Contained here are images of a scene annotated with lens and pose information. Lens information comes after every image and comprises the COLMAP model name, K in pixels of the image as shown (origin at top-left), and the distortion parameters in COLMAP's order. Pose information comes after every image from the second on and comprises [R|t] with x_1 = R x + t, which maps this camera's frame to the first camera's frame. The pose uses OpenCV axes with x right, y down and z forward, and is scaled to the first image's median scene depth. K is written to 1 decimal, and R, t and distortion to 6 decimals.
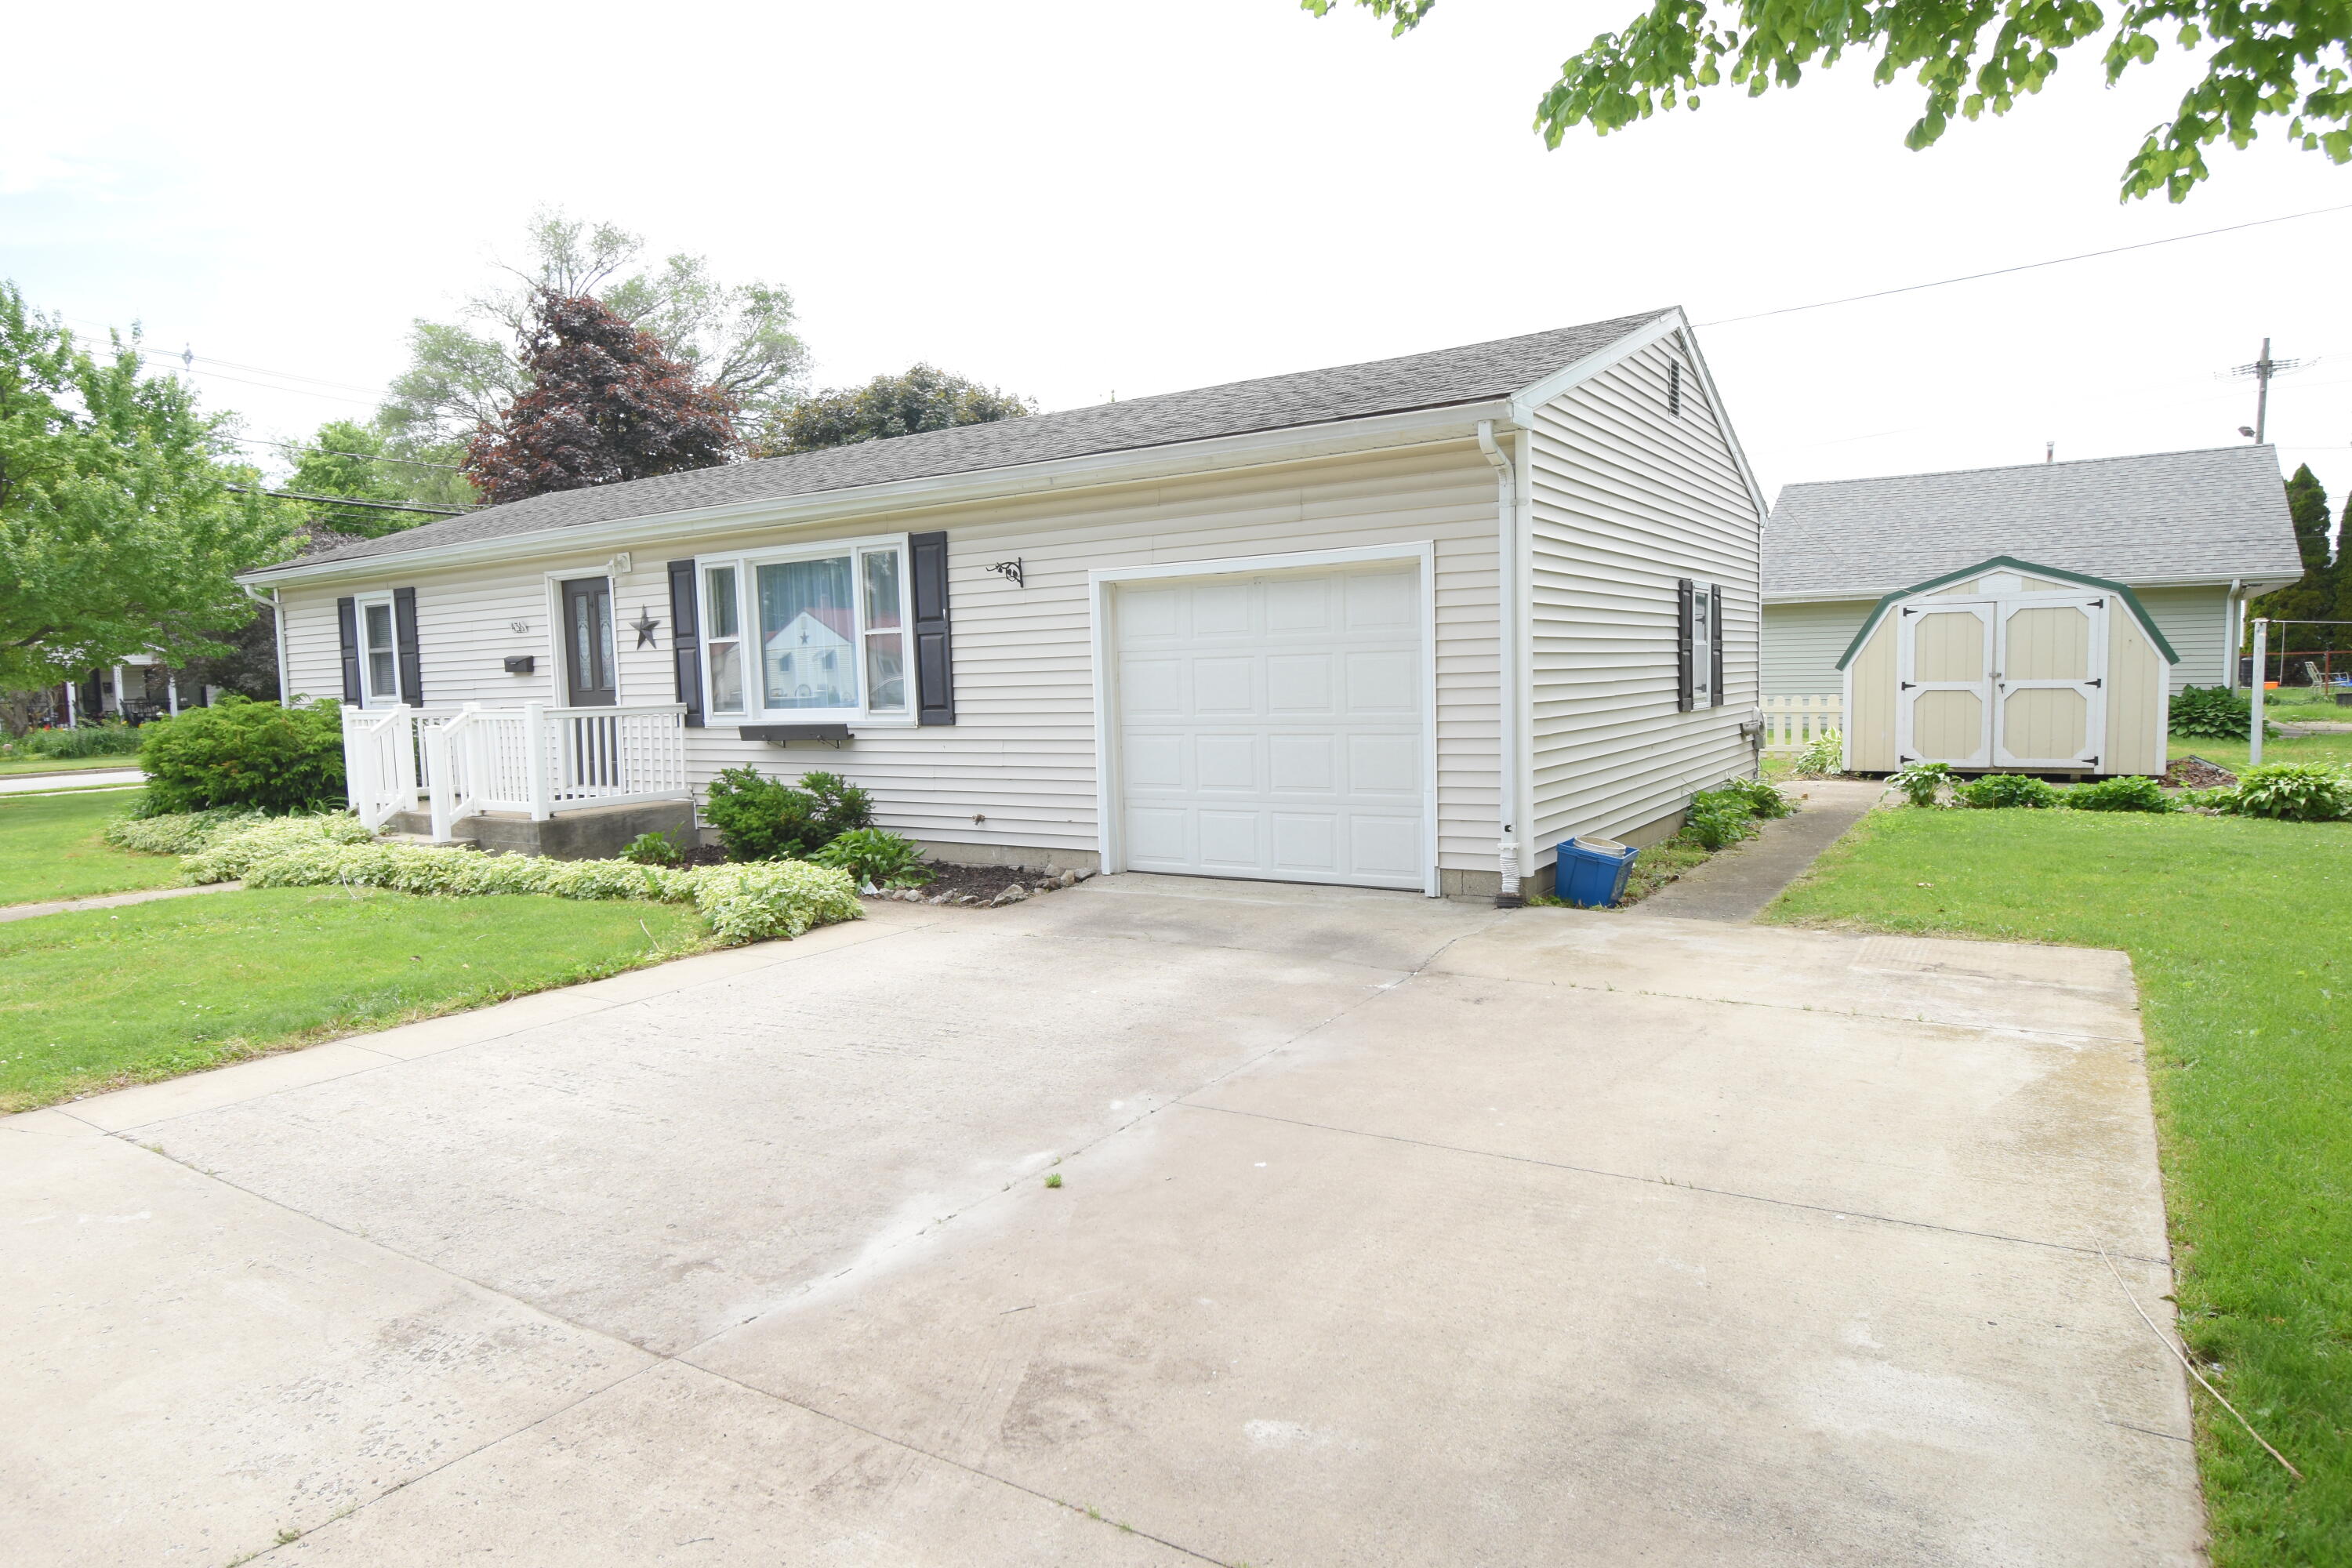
lens RADIAL K [[1357.3, 0, 1164.4], [0, 1357.3, 789.3], [0, 0, 1]] dist [-0.006616, -0.002227]
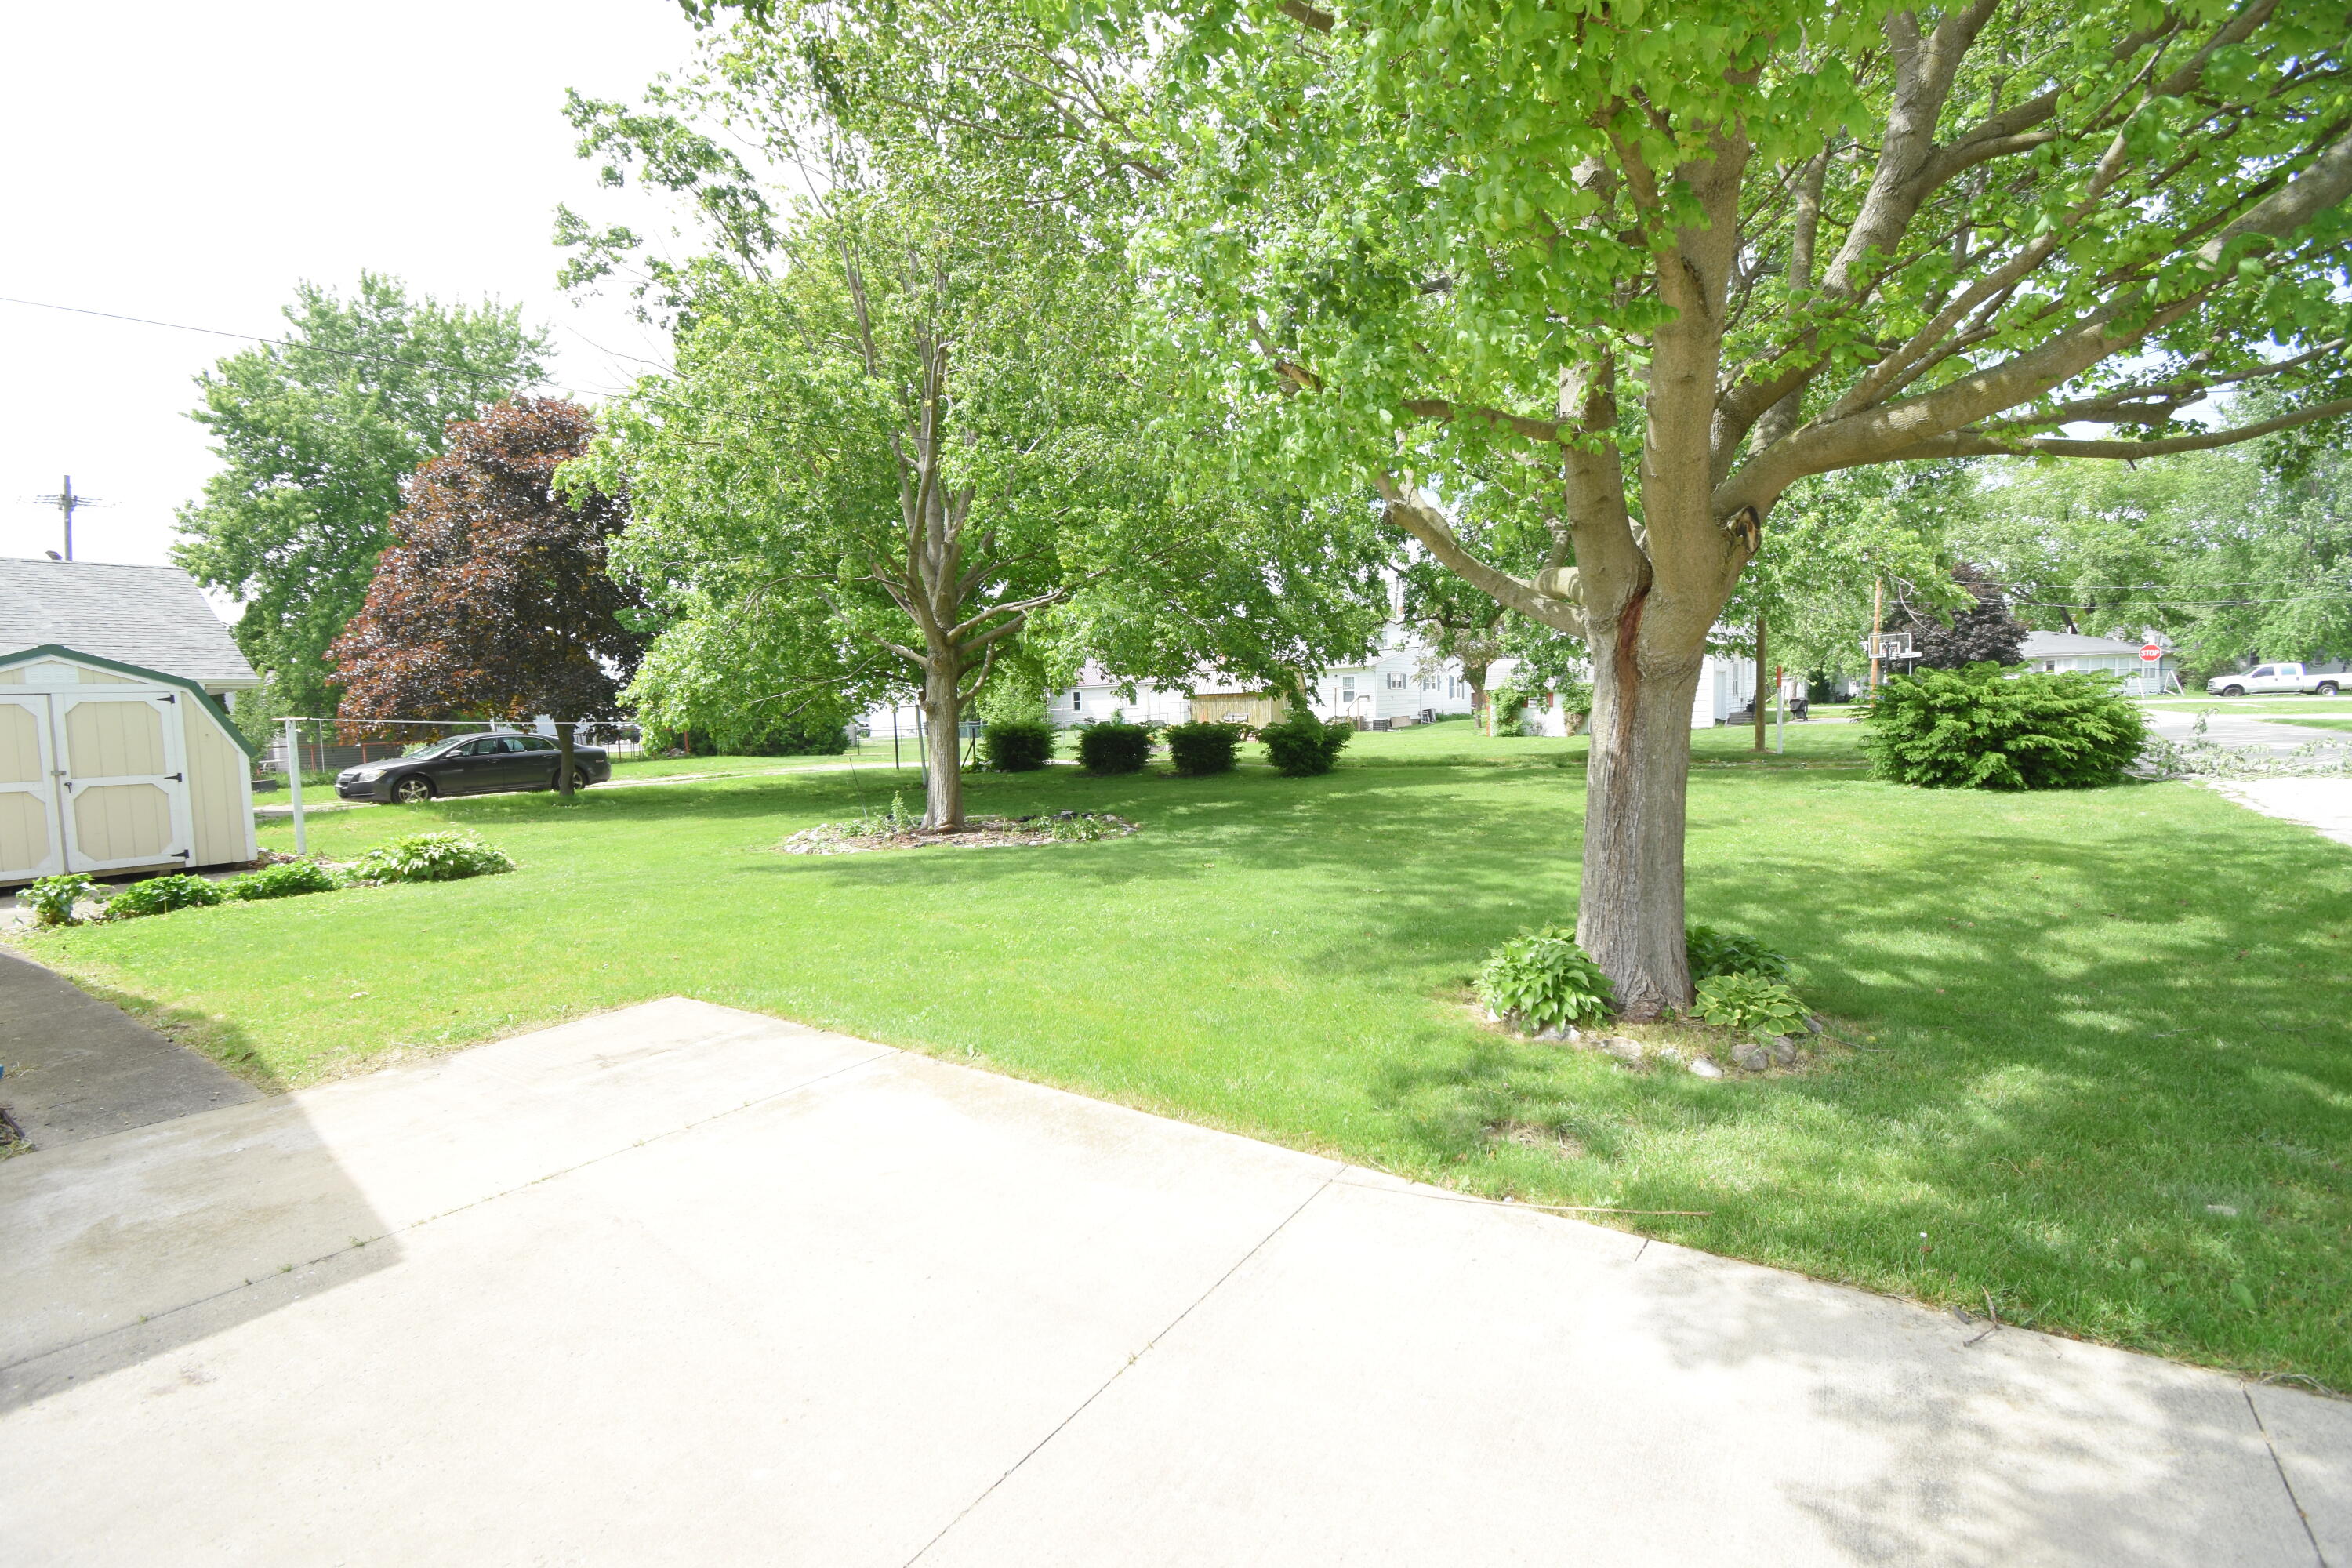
lens RADIAL K [[1041.9, 0, 1167.6], [0, 1041.9, 780.5], [0, 0, 1]] dist [0.000928, -0.013300]
pose [[0.021528, -0.040917, 0.998931, -0.071632], [0.116963, 0.992404, 0.038129, -0.022411], [-0.992903, 0.116017, 0.026150, 0.286074]]
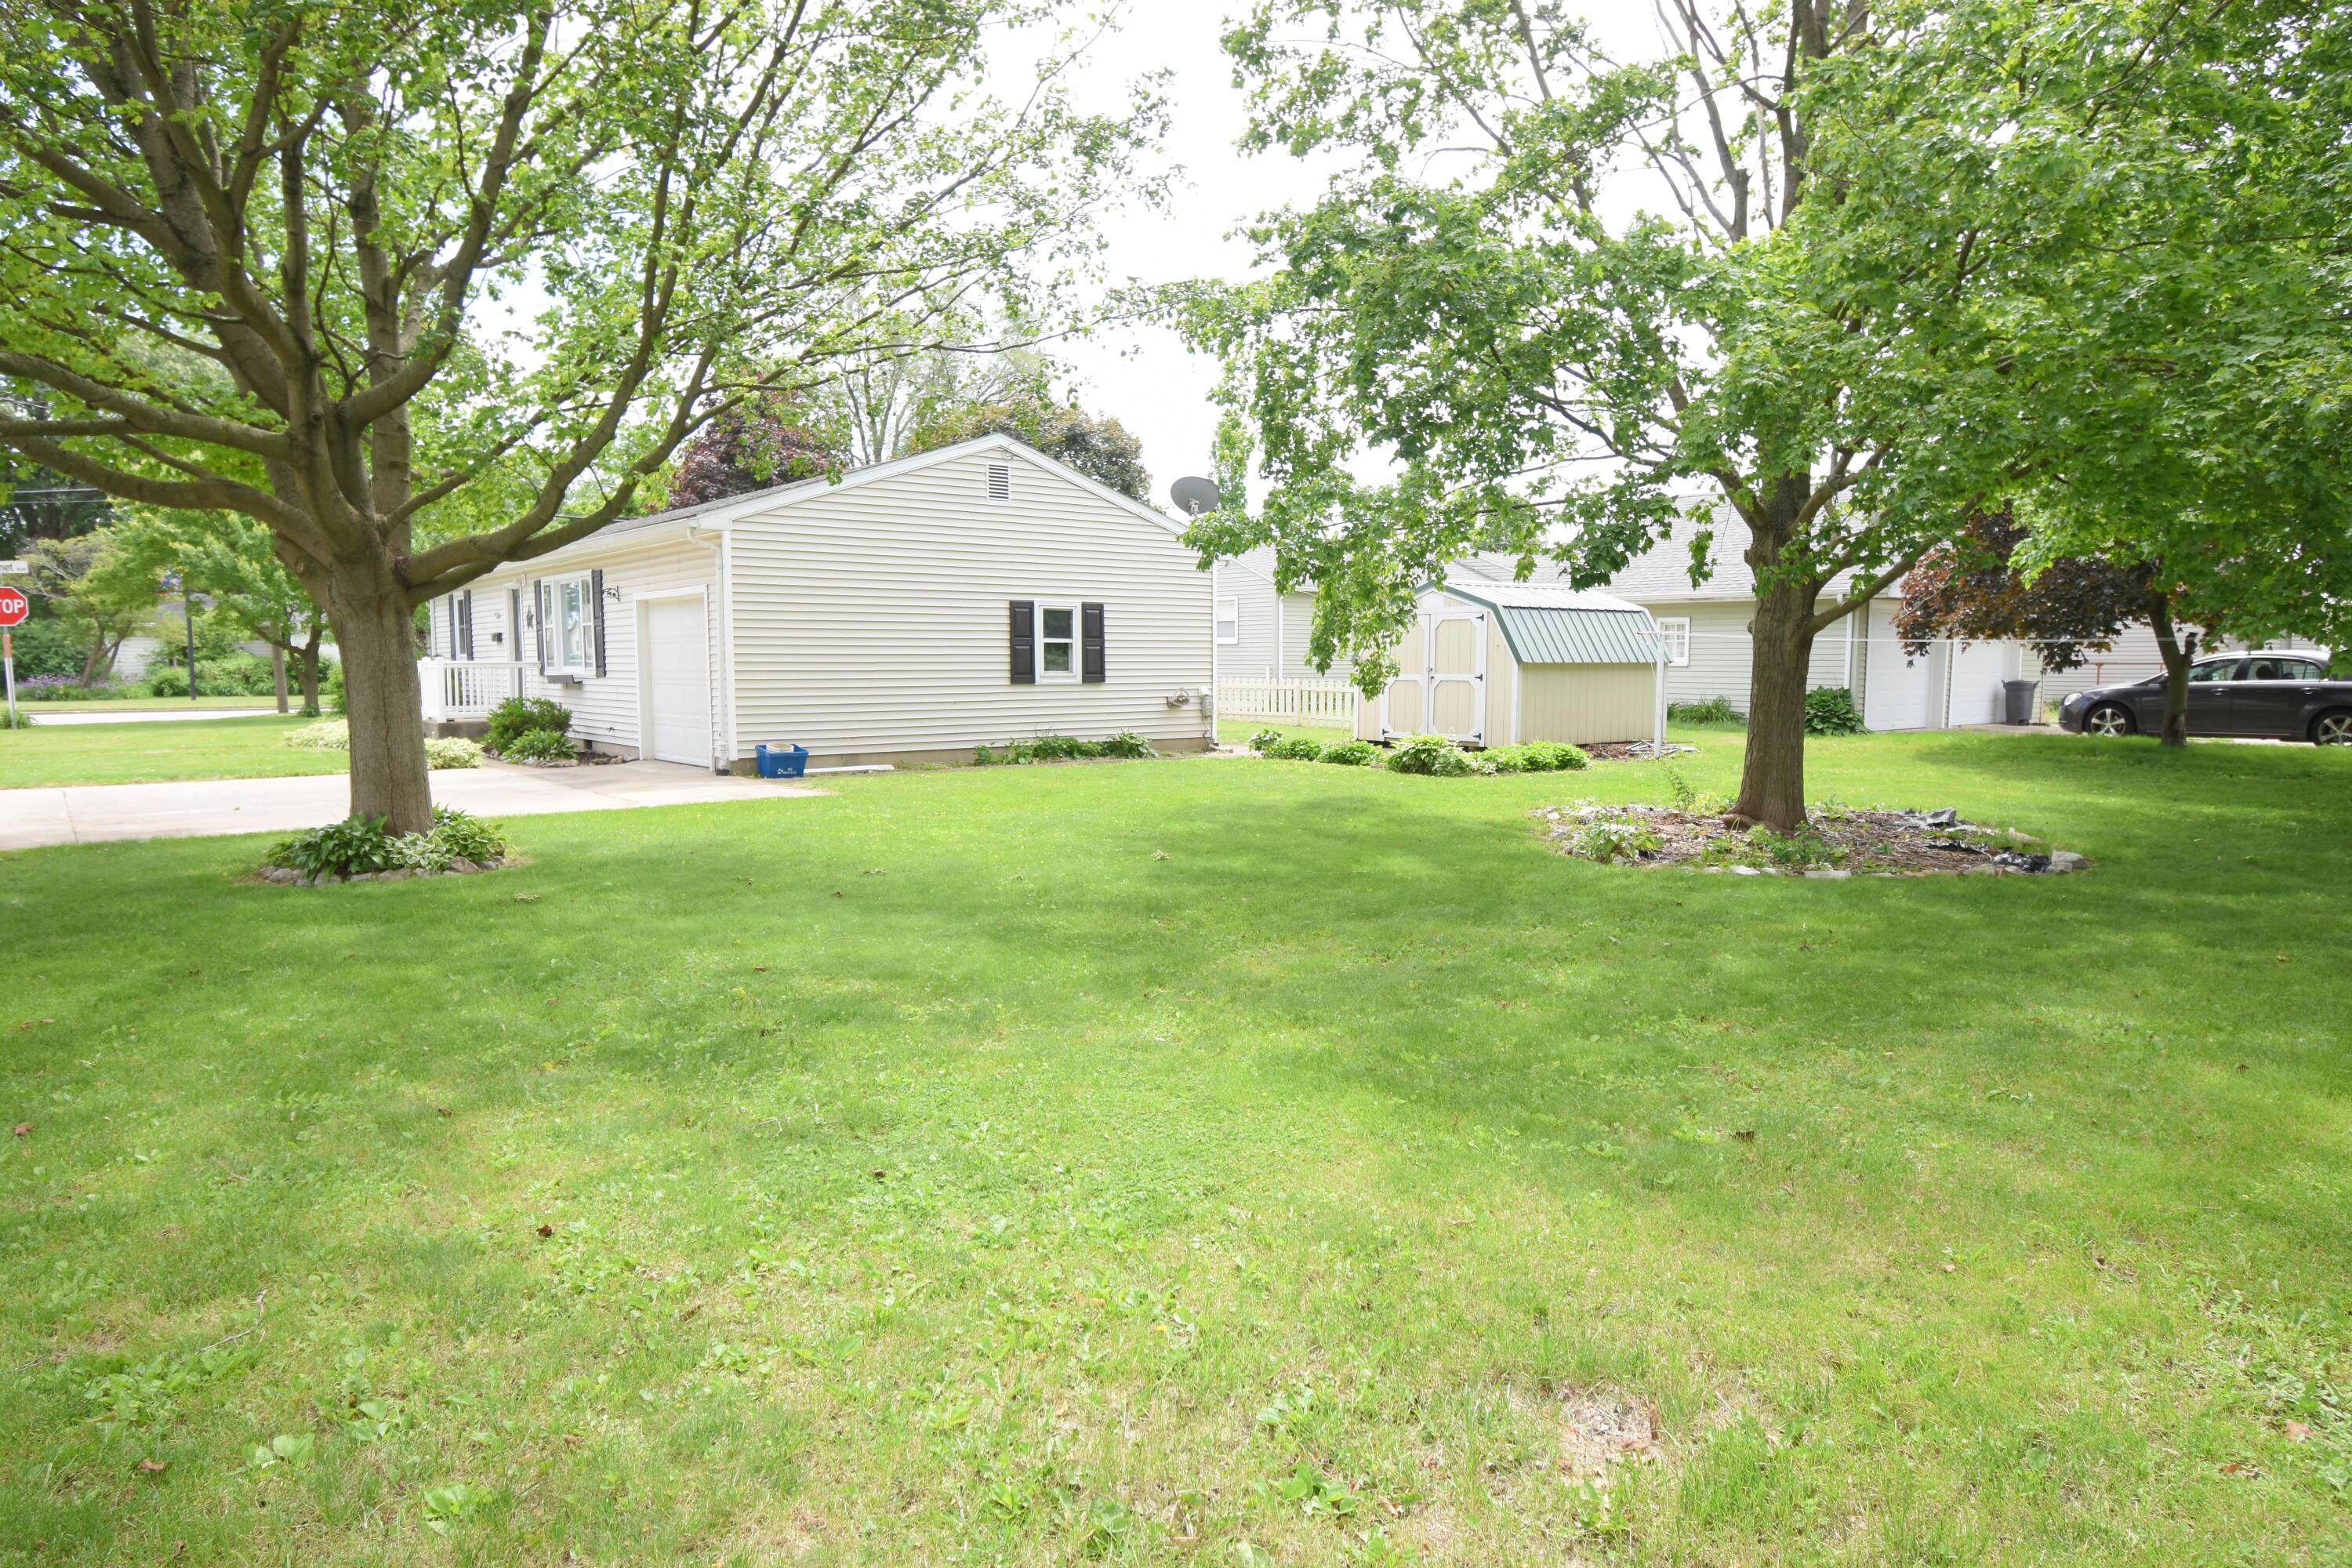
lens RADIAL K [[1394.7, 0, 1174.2], [0, 1394.7, 786.5], [0, 0, 1]] dist [0.000821, 0.000002]
pose [[0.950281, 0.055878, -0.306340, 0.955641], [-0.052257, 0.998433, 0.020014, 0.018497], [0.306978, -0.003010, 0.951712, -0.451351]]
